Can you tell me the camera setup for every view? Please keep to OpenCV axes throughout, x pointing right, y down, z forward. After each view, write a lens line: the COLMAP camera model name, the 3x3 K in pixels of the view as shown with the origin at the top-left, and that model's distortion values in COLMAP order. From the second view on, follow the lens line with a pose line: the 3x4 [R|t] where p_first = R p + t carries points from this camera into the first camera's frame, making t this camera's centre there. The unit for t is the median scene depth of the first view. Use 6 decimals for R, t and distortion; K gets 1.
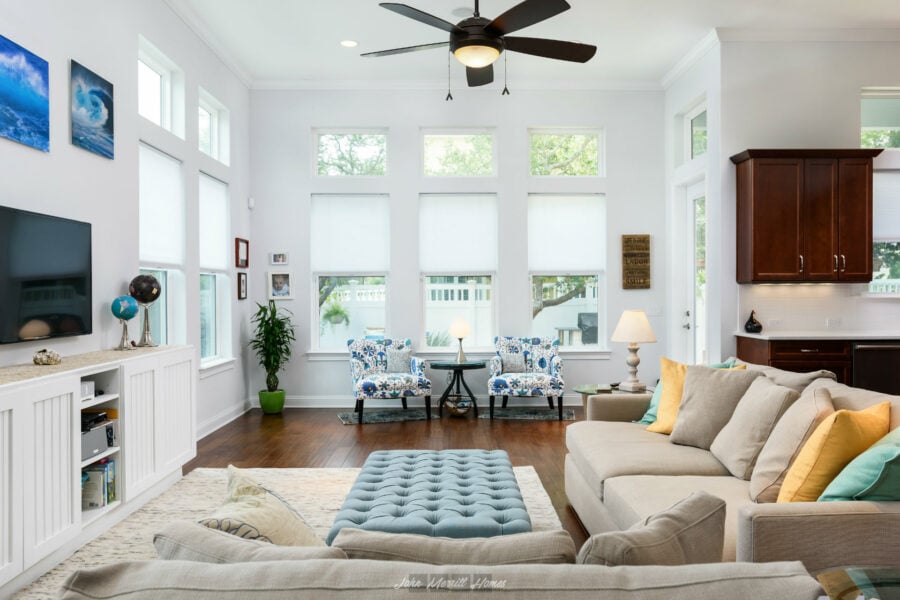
lens RADIAL K [[675.7, 0, 451.5], [0, 675.7, 303.9], [0, 0, 1]] dist [-0.000769, 0.018445]
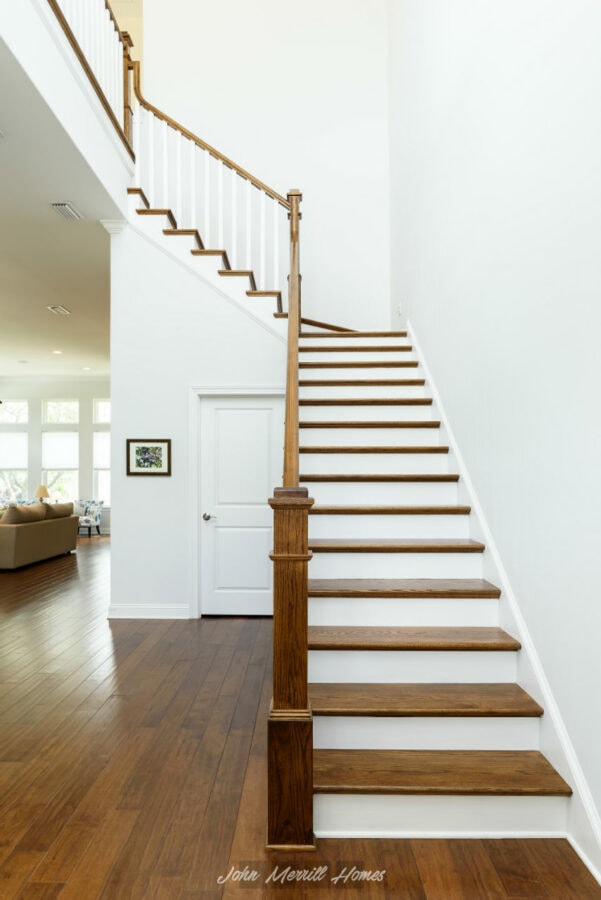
lens RADIAL K [[675.7, 0, 300.9], [0, 675.7, 450.9], [0, 0, 1]] dist [-0.000769, 0.018445]
pose [[0.998072, -0.002818, -0.062010, 0.940104], [-0.000393, 0.998662, -0.051709, 0.005645], [0.062073, 0.051634, 0.996735, -1.084859]]
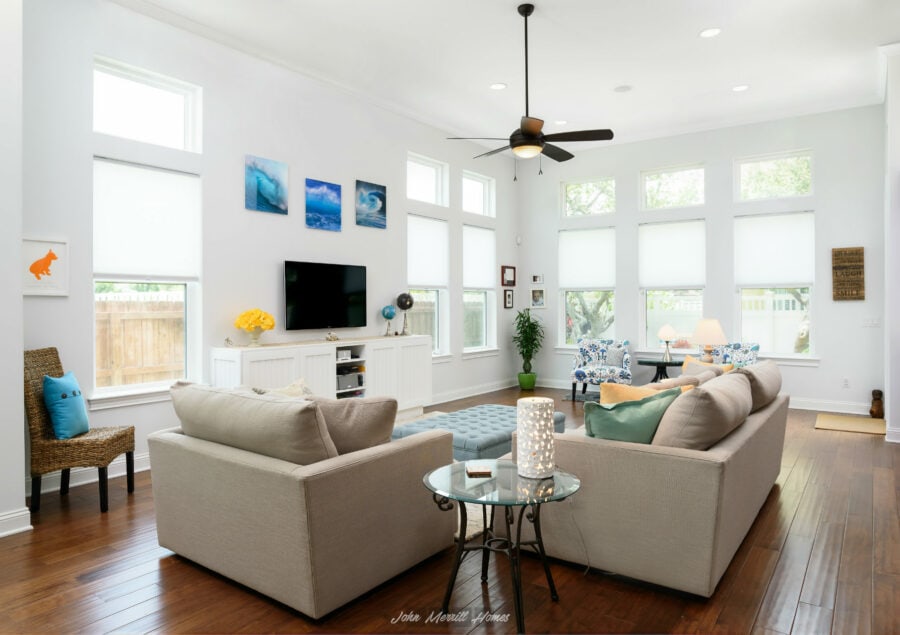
lens RADIAL K [[590.8, 0, 449.2], [0, 590.8, 311.2], [0, 0, 1]] dist [-0.005813, -0.000006]
pose [[0.808483, 0.008688, -0.588455, 0.336635], [-0.009599, 0.999953, 0.001575, -0.000888], [0.588441, 0.004375, 0.808528, -0.093540]]
